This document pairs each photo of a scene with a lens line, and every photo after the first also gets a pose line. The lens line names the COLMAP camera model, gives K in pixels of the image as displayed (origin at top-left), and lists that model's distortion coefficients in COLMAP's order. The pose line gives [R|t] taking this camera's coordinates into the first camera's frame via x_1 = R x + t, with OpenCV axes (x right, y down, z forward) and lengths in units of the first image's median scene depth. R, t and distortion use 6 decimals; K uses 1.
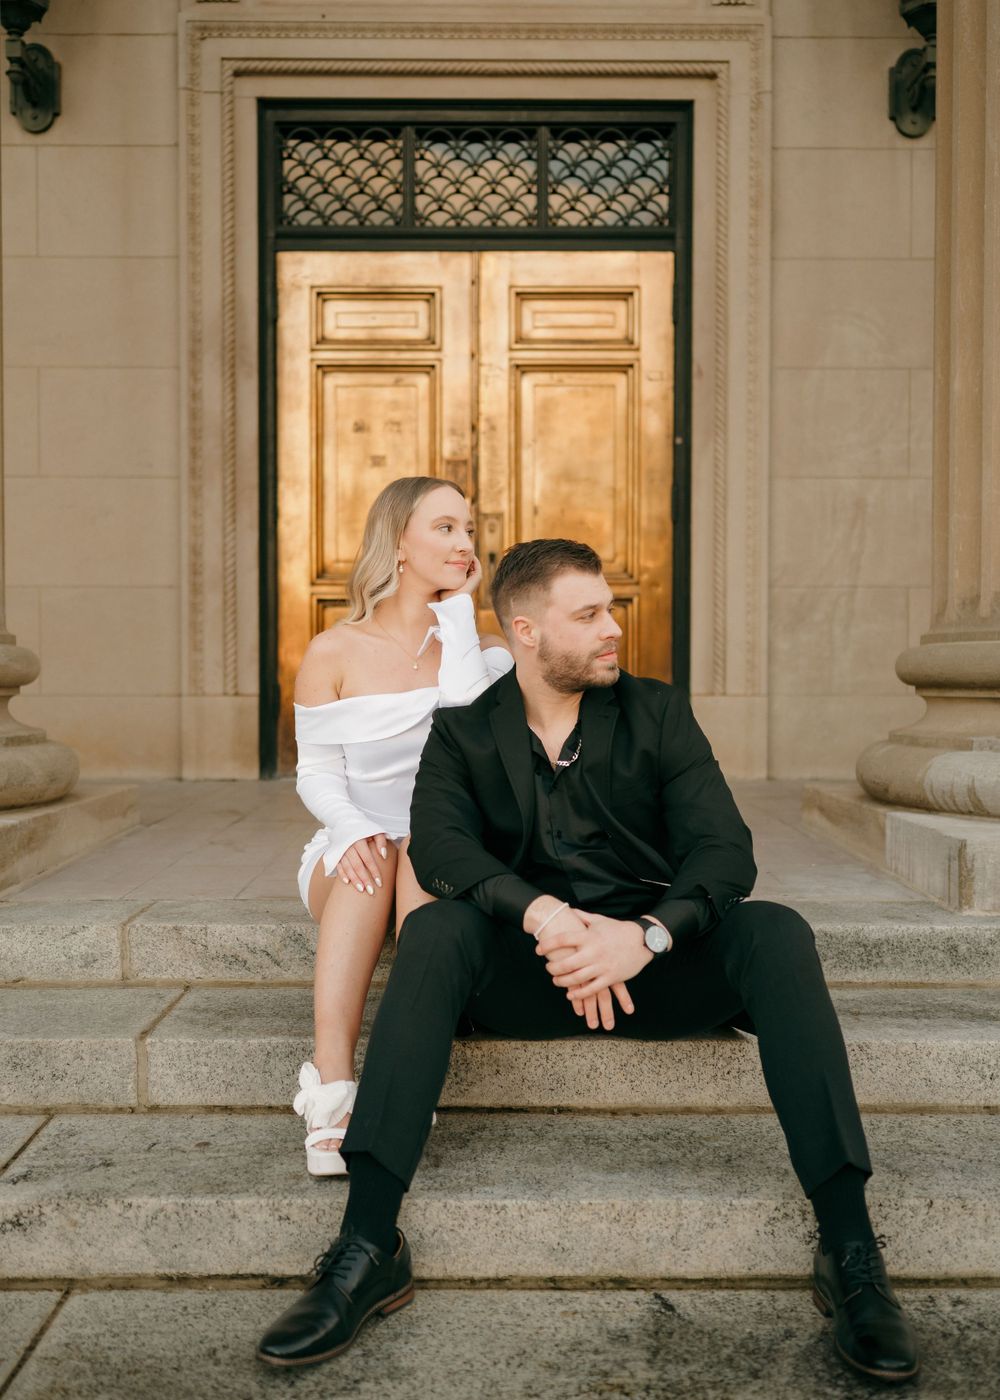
lens RADIAL K [[1559.2, 0, 500.0], [0, 1559.2, 700.0], [0, 0, 1]] dist [-0.000721, -0.000627]
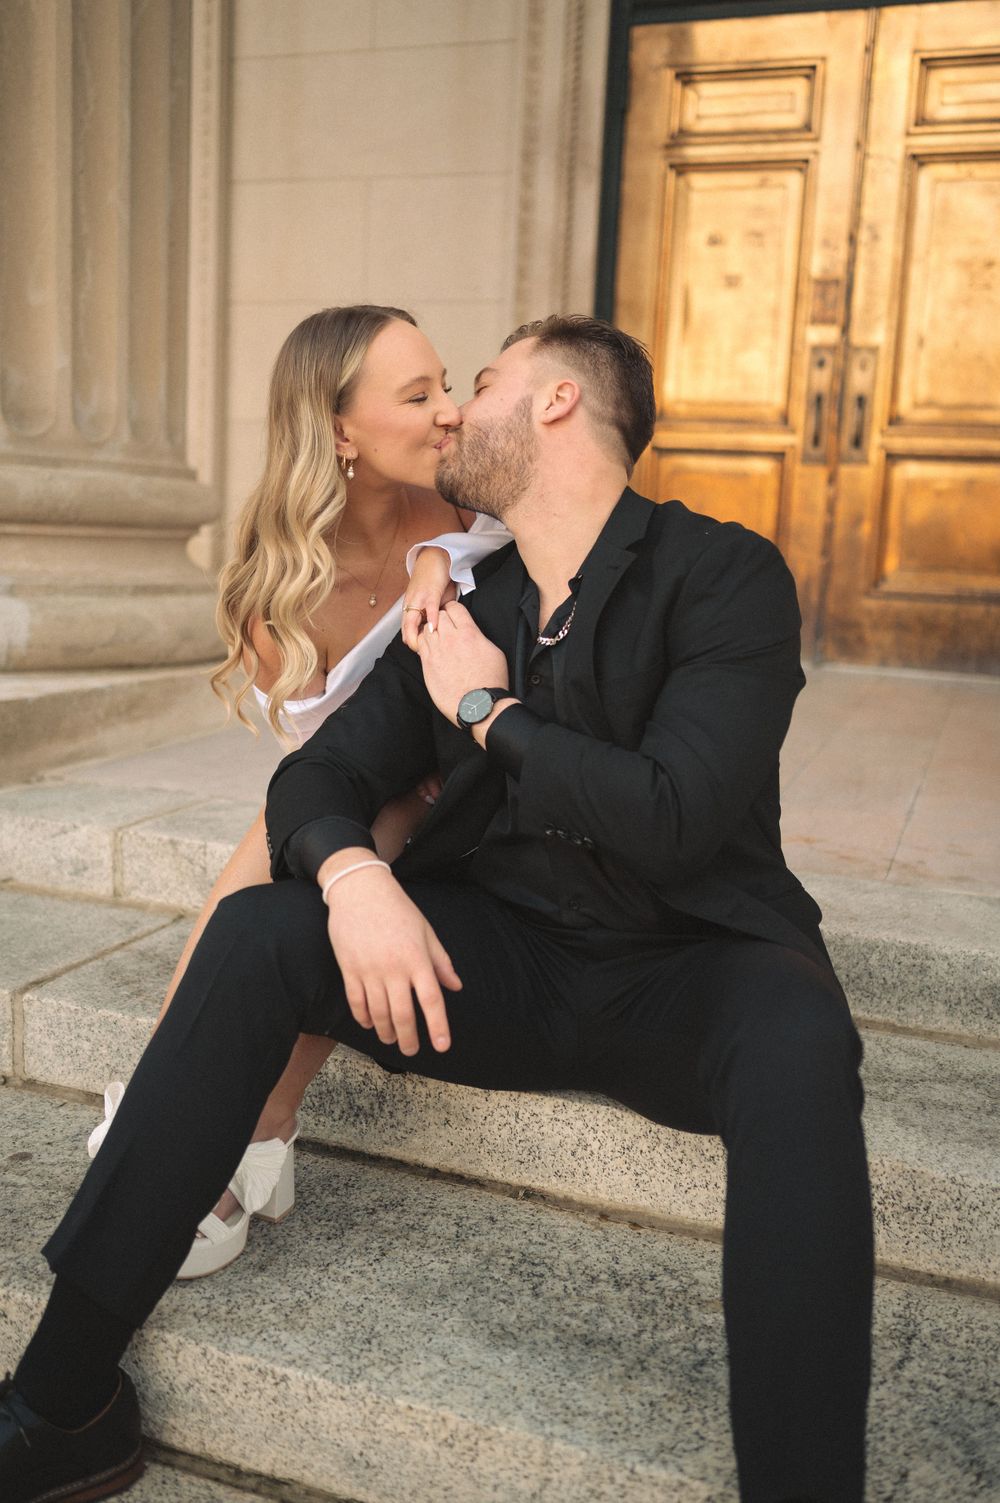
lens RADIAL K [[1446.3, 0, 500.0], [0, 1446.3, 751.5], [0, 0, 1]] dist [0.001889, -0.001555]
pose [[0.930881, 0.101326, -0.350989, 0.227418], [-0.054296, 0.988469, 0.141356, -0.013026], [0.361265, -0.112529, 0.925648, 0.441402]]
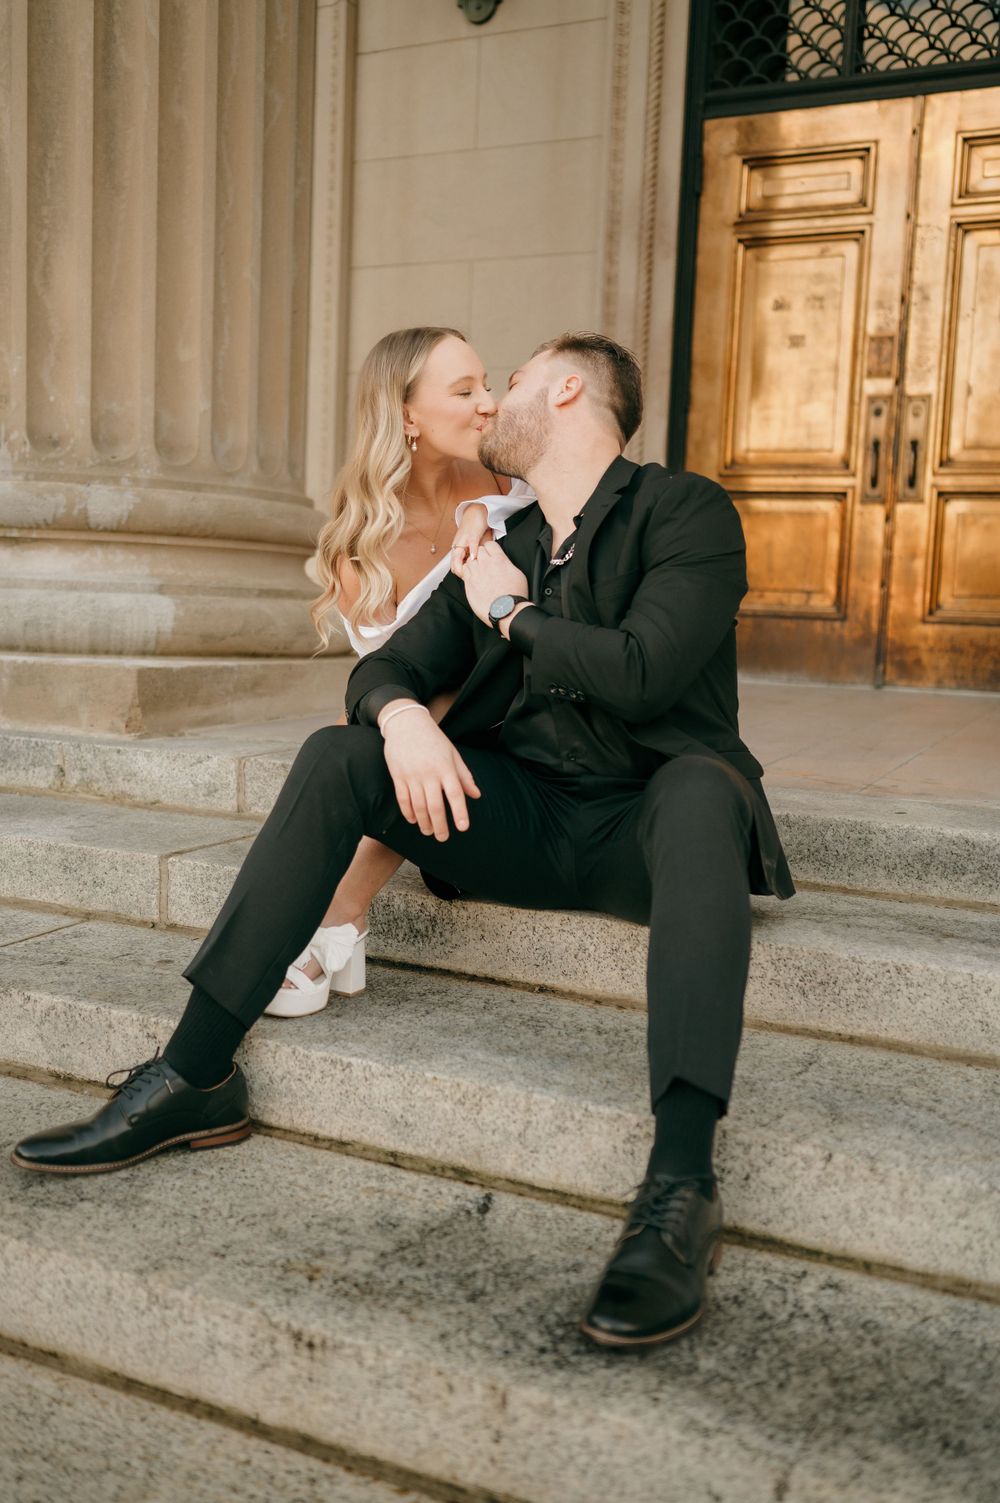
lens RADIAL K [[1478.7, 0, 491.2], [0, 1478.7, 779.4], [0, 0, 1]] dist [-0.003320, -0.008001]
pose [[0.892472, 0.086706, -0.442691, 0.373990], [-0.048603, 0.994124, 0.096726, 0.065706], [0.448477, -0.064809, 0.891442, 0.249997]]
